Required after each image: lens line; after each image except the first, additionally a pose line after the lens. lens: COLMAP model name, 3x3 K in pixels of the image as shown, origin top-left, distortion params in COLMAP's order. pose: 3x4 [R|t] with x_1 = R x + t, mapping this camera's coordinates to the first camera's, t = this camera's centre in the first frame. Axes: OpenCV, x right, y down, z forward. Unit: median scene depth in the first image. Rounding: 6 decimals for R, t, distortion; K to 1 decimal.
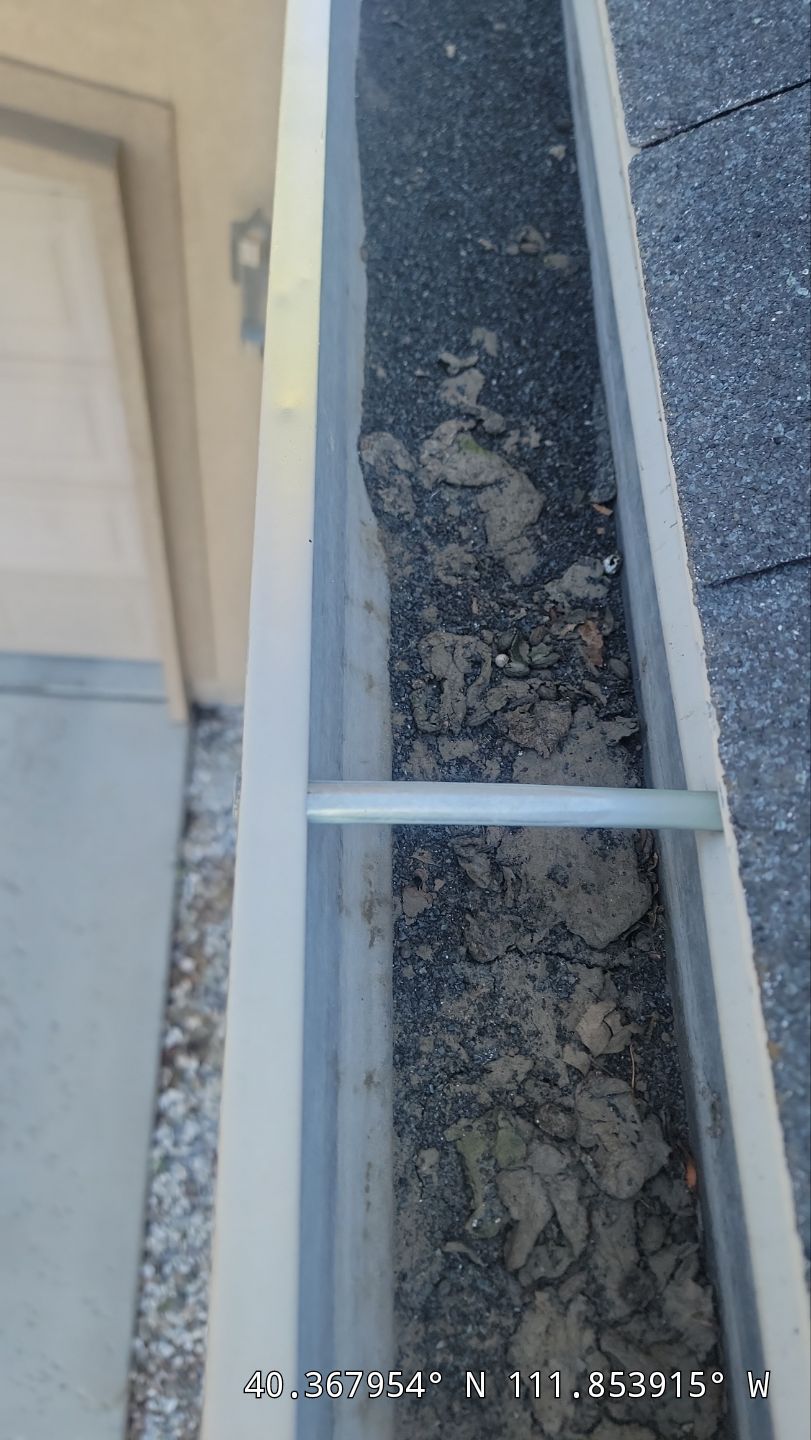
lens RADIAL K [[1041.7, 0, 405.5], [0, 1041.7, 720.0], [0, 0, 1]] dist [0.021680, -0.037339]
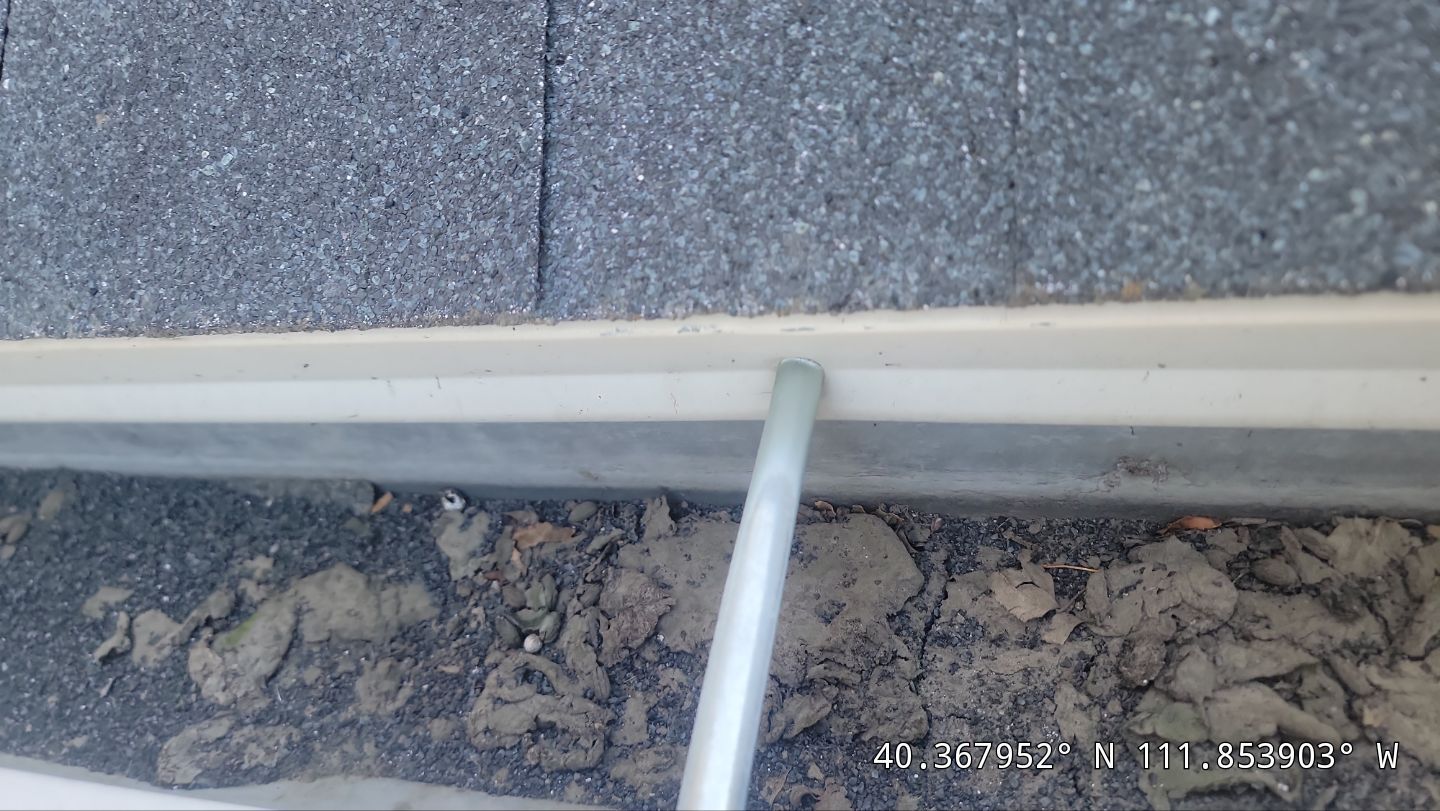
lens RADIAL K [[1041.7, 0, 735.2], [0, 1041.7, 392.9], [0, 0, 1]] dist [0.021680, -0.037339]
pose [[0.191131, -0.842113, 0.504297, -0.125245], [0.964222, 0.257230, 0.064097, -0.011673], [-0.183697, 0.474003, 0.861148, 0.255137]]
